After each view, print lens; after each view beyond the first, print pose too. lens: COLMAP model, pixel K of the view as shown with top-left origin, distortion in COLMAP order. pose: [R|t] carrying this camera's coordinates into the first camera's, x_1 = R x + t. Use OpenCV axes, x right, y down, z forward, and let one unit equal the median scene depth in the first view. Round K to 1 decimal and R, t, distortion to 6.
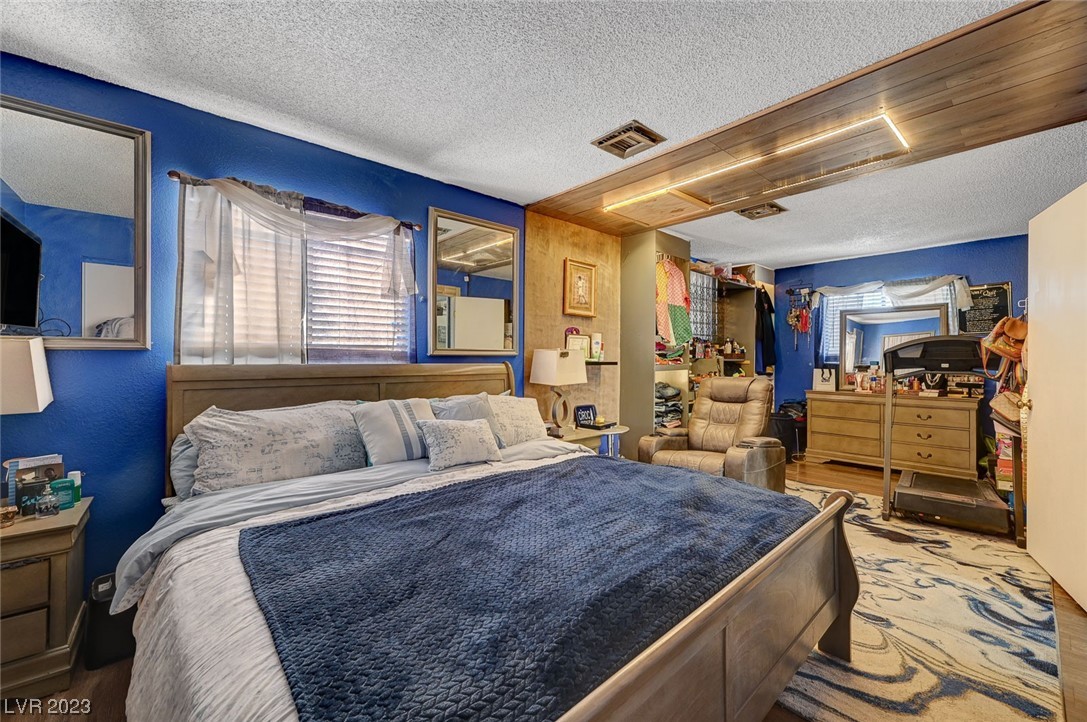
lens RADIAL K [[432.0, 0, 543.0], [0, 432.0, 358.7], [0, 0, 1]] dist [-0.001144, -0.000005]
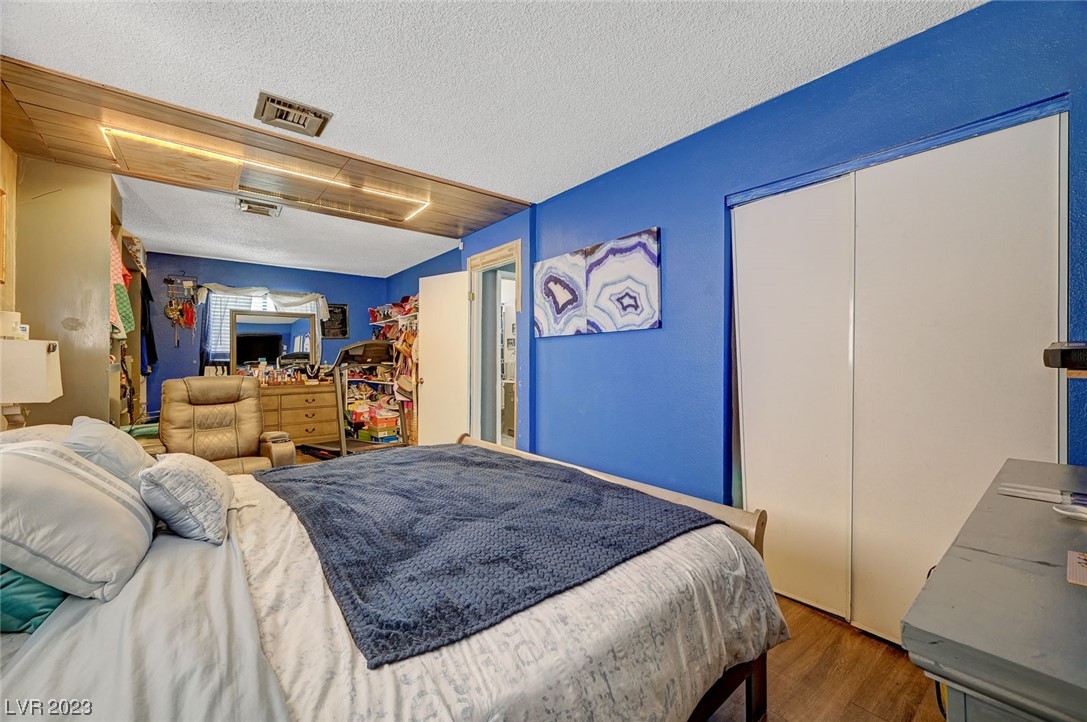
lens RADIAL K [[432.0, 0, 549.4], [0, 432.0, 355.6], [0, 0, 1]] dist [-0.001144, -0.000005]
pose [[0.031401, -0.000850, 0.999506, -0.538244], [0.003232, 0.999994, 0.000749, 0.001617], [-0.999502, 0.003207, 0.031404, 0.334058]]
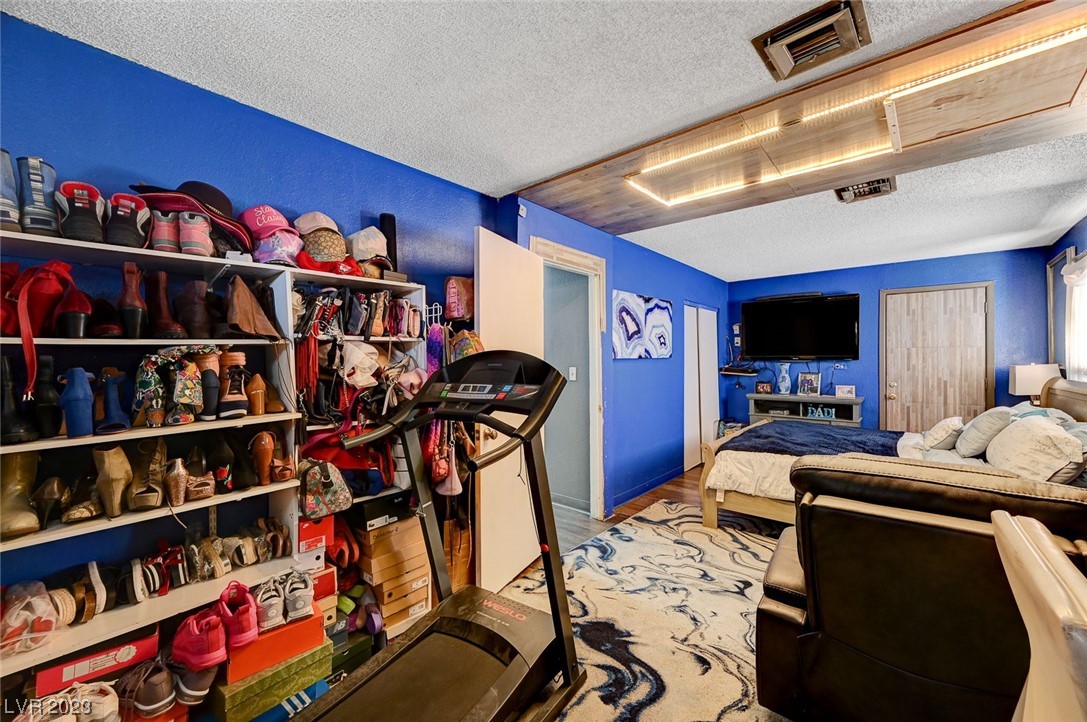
lens RADIAL K [[432.0, 0, 547.8], [0, 432.0, 364.0], [0, 0, 1]] dist [-0.001144, -0.000005]
pose [[-0.989931, 0.008727, -0.141279, 0.921145], [0.008422, 0.999961, 0.002758, -0.035393], [0.141298, 0.001540, -0.989966, 1.559442]]
